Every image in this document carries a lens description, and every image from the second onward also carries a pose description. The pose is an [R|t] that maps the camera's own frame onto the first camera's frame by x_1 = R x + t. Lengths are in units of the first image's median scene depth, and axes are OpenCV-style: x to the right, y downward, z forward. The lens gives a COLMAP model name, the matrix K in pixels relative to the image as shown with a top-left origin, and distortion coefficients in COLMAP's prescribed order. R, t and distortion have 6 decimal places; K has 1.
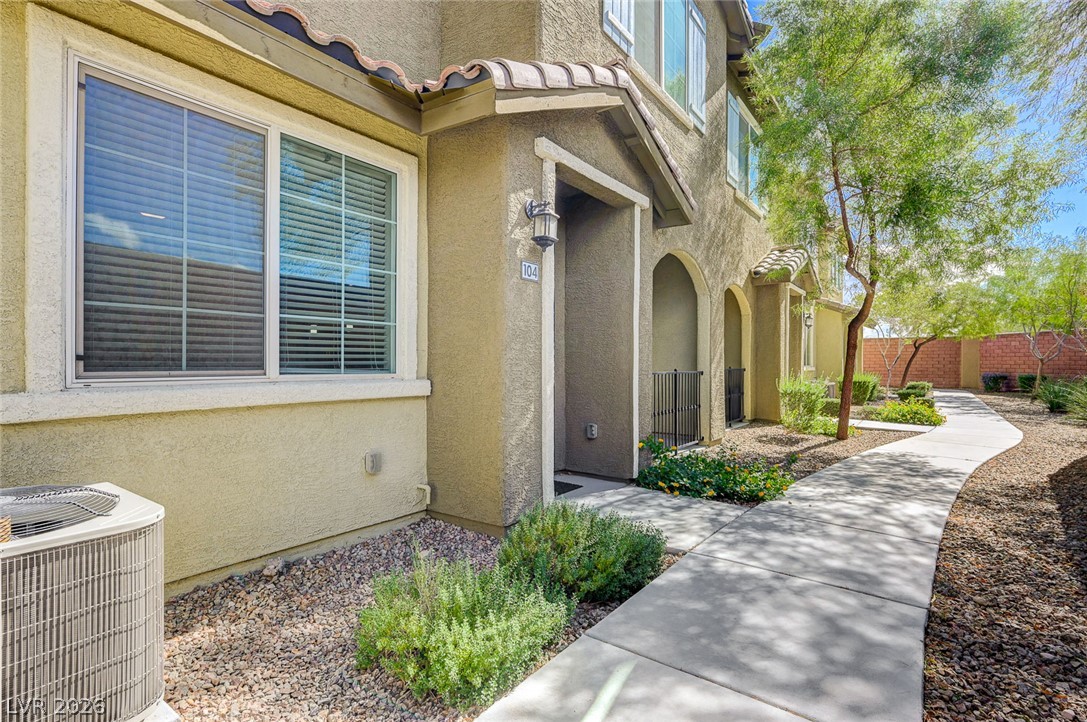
lens RADIAL K [[524.4, 0, 545.6], [0, 524.4, 365.5], [0, 0, 1]] dist [0.000019, 0.001505]
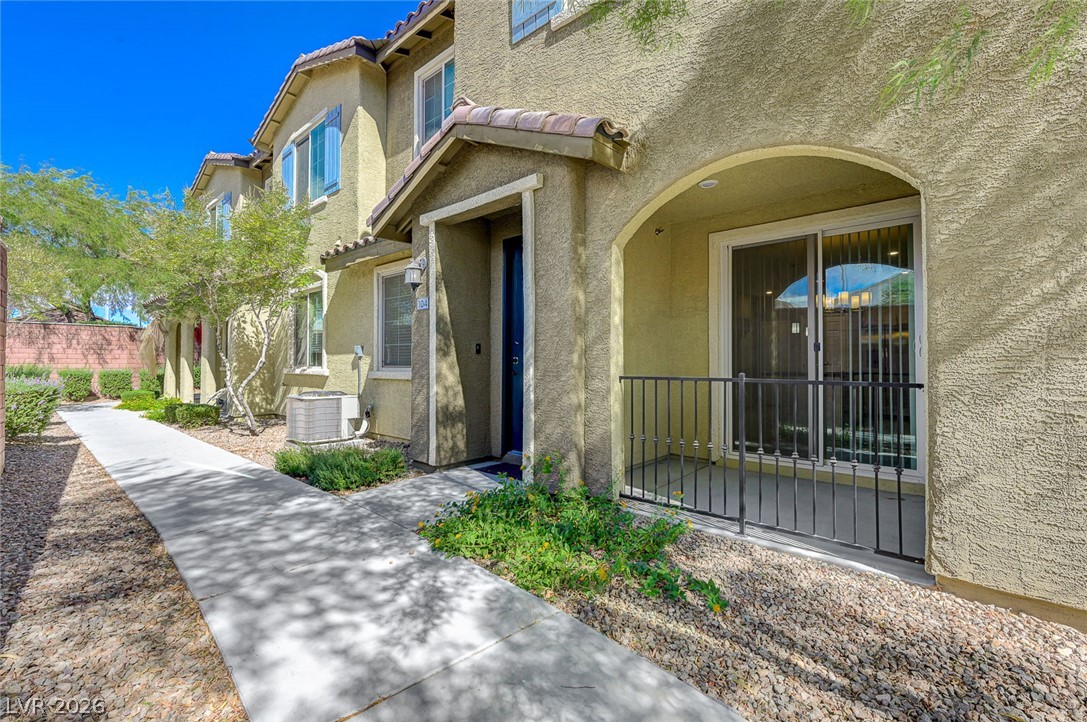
lens RADIAL K [[468.2, 0, 544.1], [0, 468.2, 357.5], [0, 0, 1]] dist [-0.000113, 0.000015]
pose [[-0.090227, -0.013853, -0.995825, 1.617442], [-0.006723, 0.999889, -0.013300, -0.004460], [0.995899, 0.005495, -0.090310, 1.814381]]
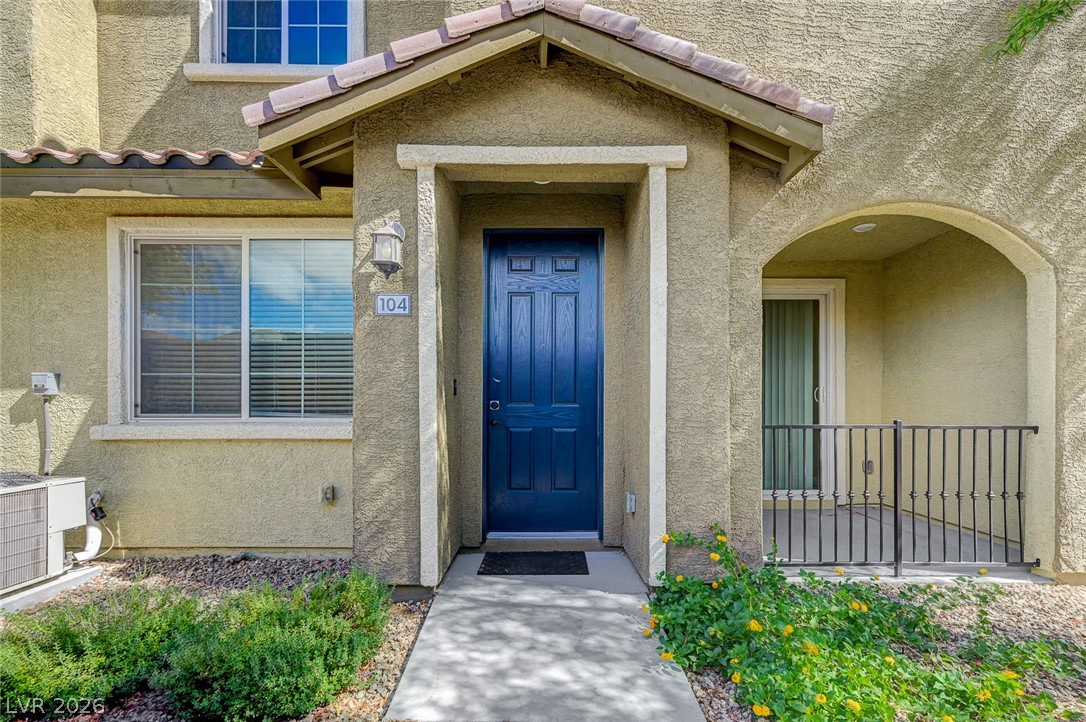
lens RADIAL K [[446.0, 0, 543.6], [0, 446.0, 410.0], [0, 0, 1]] dist [0.000501, -0.000051]
pose [[0.601031, 0.003218, -0.799219, 0.875194], [-0.005019, 0.999987, 0.000251, -0.005515], [0.799210, 0.003860, 0.601040, 0.915415]]
